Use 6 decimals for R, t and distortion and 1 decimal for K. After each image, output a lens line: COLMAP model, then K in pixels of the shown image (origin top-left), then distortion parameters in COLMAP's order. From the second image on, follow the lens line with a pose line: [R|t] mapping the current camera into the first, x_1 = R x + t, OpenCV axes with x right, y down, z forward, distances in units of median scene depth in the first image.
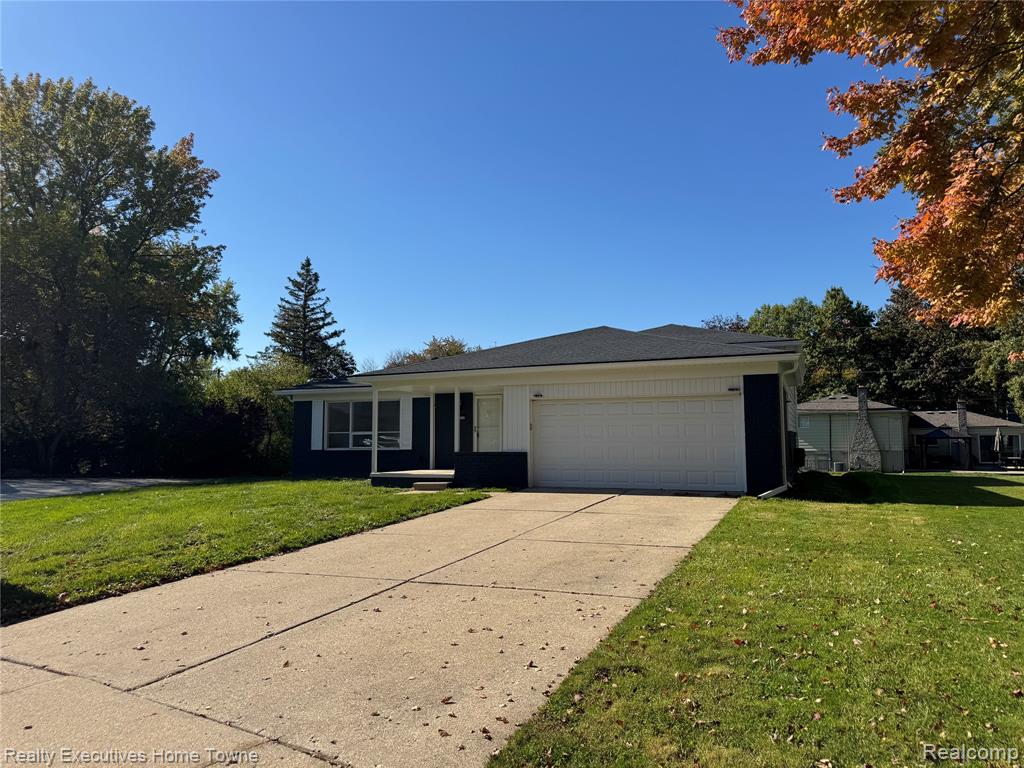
lens RADIAL K [[715.3, 0, 502.5], [0, 715.3, 388.0], [0, 0, 1]] dist [0.058124, -0.002418]
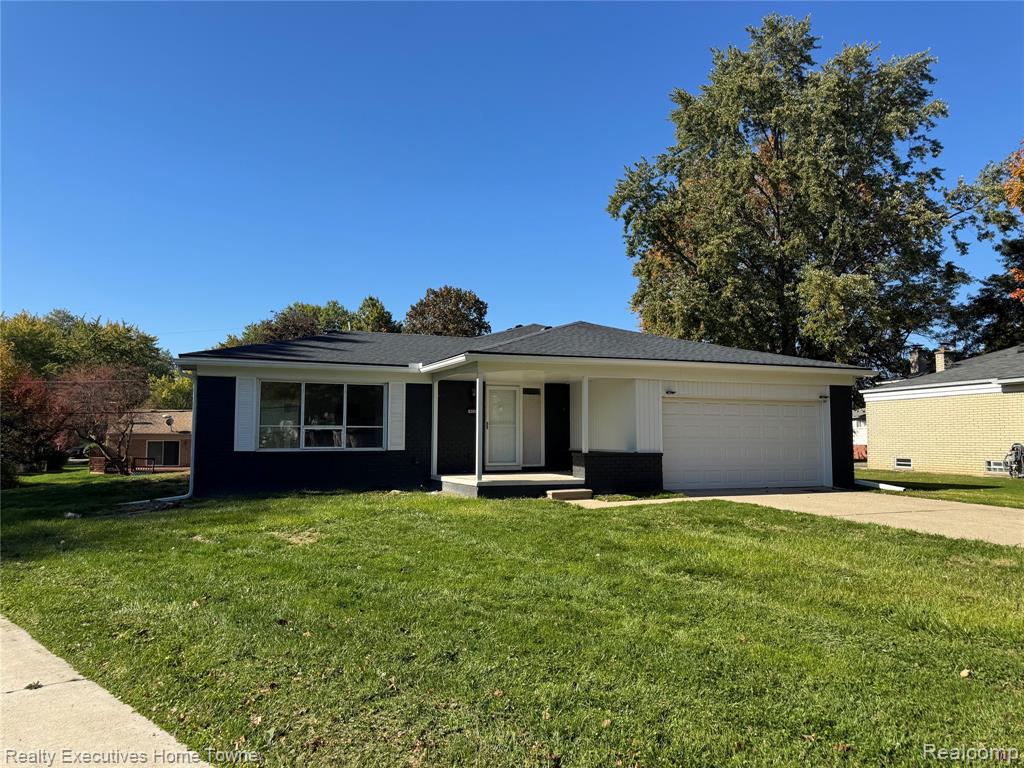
lens RADIAL K [[715.3, 0, 502.5], [0, 715.3, 388.0], [0, 0, 1]] dist [0.058124, -0.002418]
pose [[0.721893, 0.055370, 0.689786, -0.556460], [-0.058498, 0.998109, -0.018900, 0.026216], [-0.689528, -0.026707, 0.723767, 0.349362]]
